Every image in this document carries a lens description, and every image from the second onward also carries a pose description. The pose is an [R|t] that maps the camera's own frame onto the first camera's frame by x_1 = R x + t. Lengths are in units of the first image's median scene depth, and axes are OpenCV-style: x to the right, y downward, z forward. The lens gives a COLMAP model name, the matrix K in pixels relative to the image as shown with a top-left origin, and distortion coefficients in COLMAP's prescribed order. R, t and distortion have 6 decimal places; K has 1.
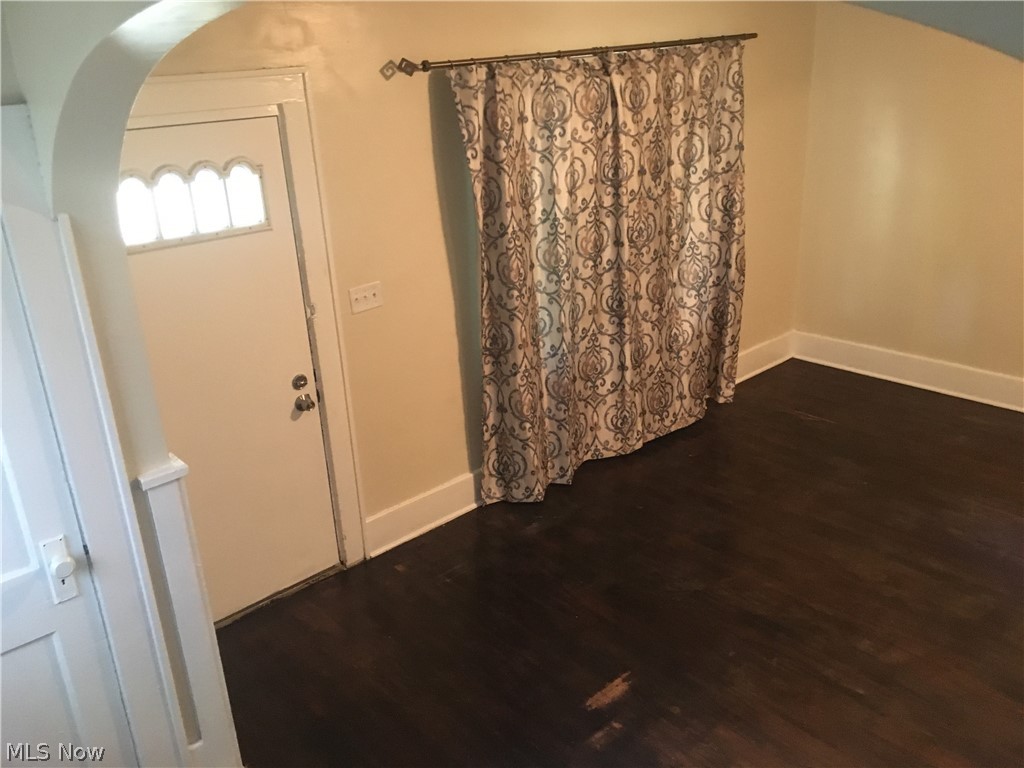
lens RADIAL K [[882.5, 0, 496.8], [0, 882.5, 393.9], [0, 0, 1]] dist [0.091473, -0.137503]
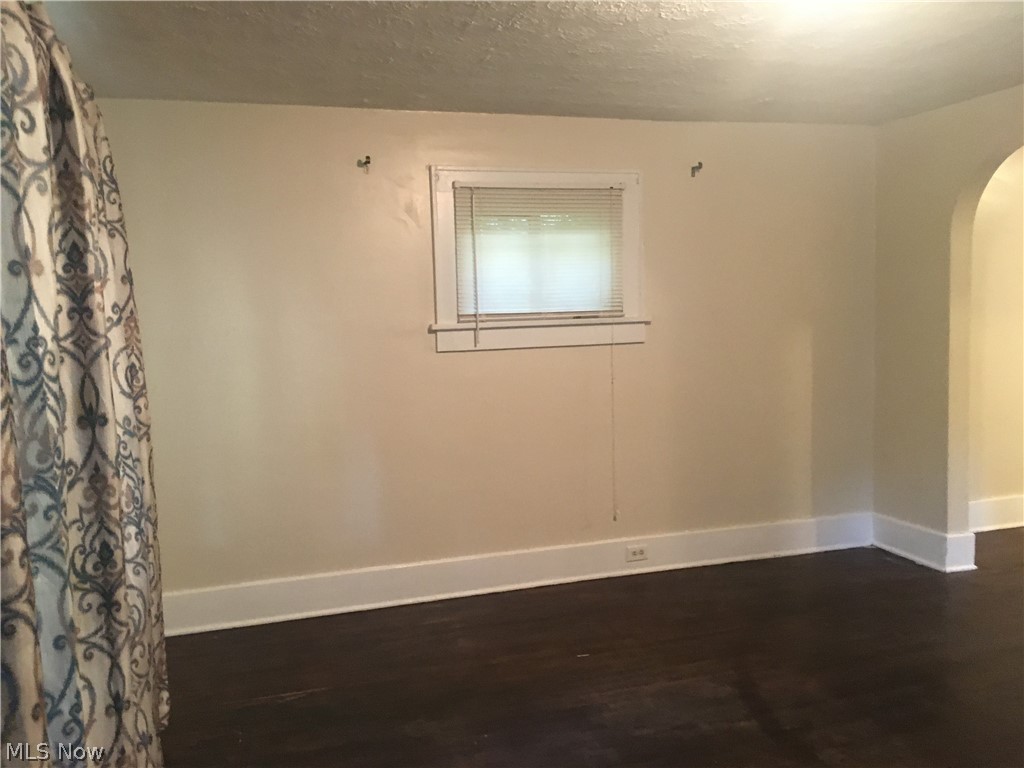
lens RADIAL K [[882.5, 0, 516.7], [0, 882.5, 387.9], [0, 0, 1]] dist [0.091473, -0.137503]
pose [[0.410593, -0.041665, 0.910866, -0.174776], [0.340678, 0.933621, -0.110862, -0.061537], [-0.845785, 0.355831, 0.397533, 0.617877]]
